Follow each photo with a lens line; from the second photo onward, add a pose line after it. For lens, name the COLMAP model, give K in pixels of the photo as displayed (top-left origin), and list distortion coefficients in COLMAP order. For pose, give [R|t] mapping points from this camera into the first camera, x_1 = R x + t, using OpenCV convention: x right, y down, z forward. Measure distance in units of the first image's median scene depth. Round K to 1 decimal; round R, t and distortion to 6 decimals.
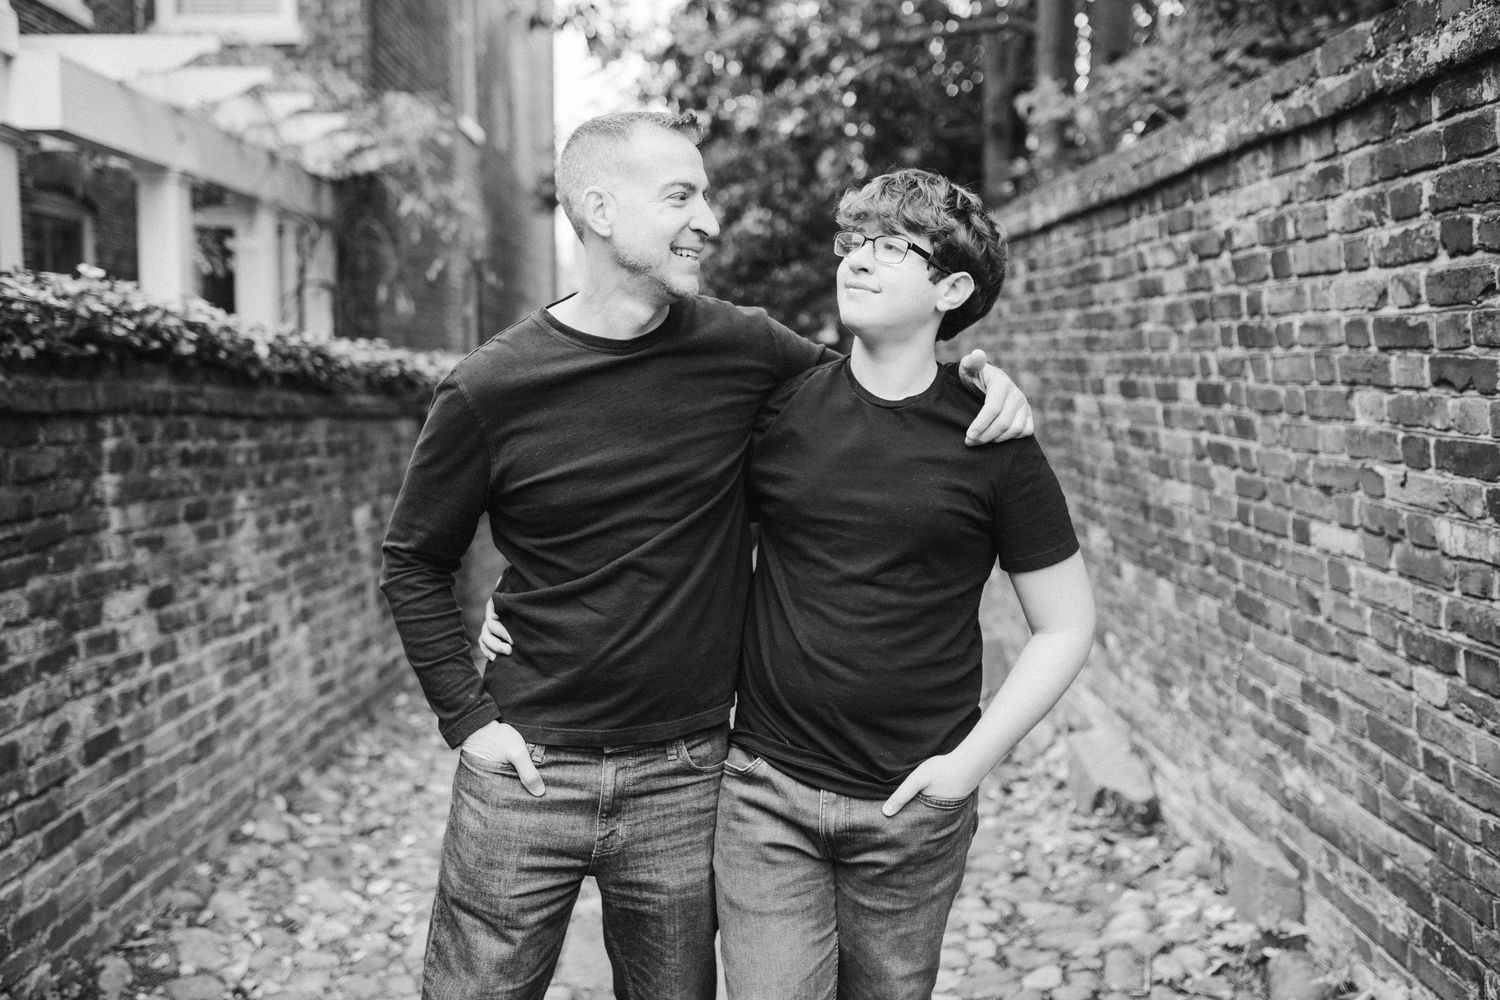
lens RADIAL K [[676.1, 0, 714.9], [0, 676.1, 461.4], [0, 0, 1]] dist [-0.008279, 0.000822]
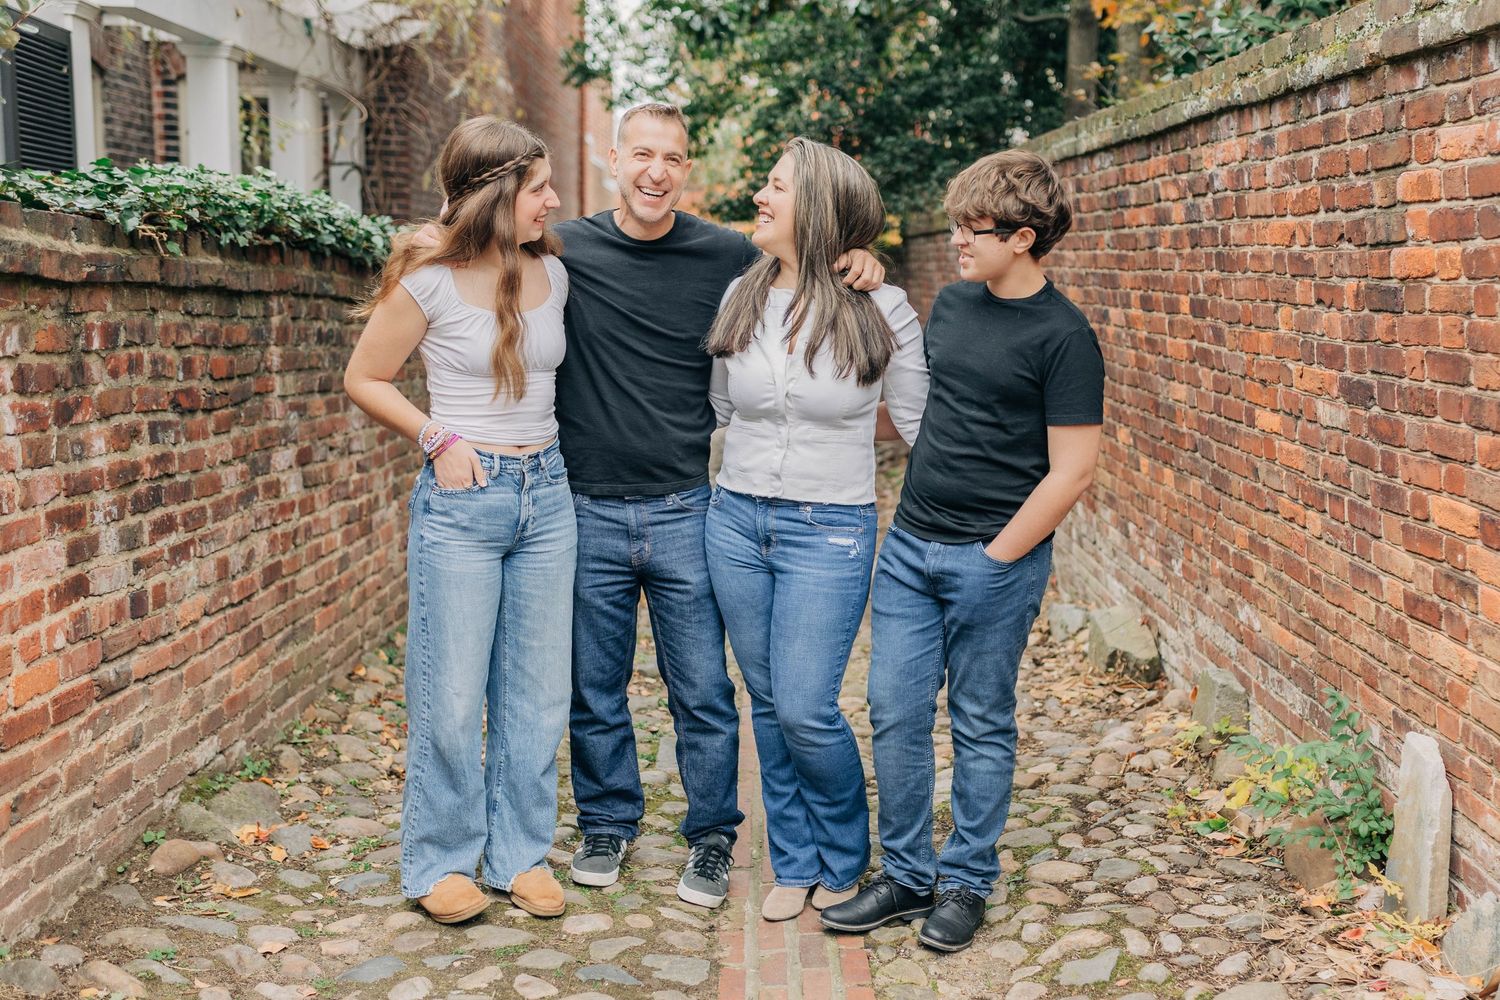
lens RADIAL K [[1440.4, 0, 750.3], [0, 1440.4, 504.2], [0, 0, 1]] dist [0.008762, 0.000000]
pose [[0.997838, 0.023781, 0.061263, -0.223054], [-0.025674, 0.999211, 0.030308, 0.195600], [-0.060494, -0.031816, 0.997661, -1.559473]]
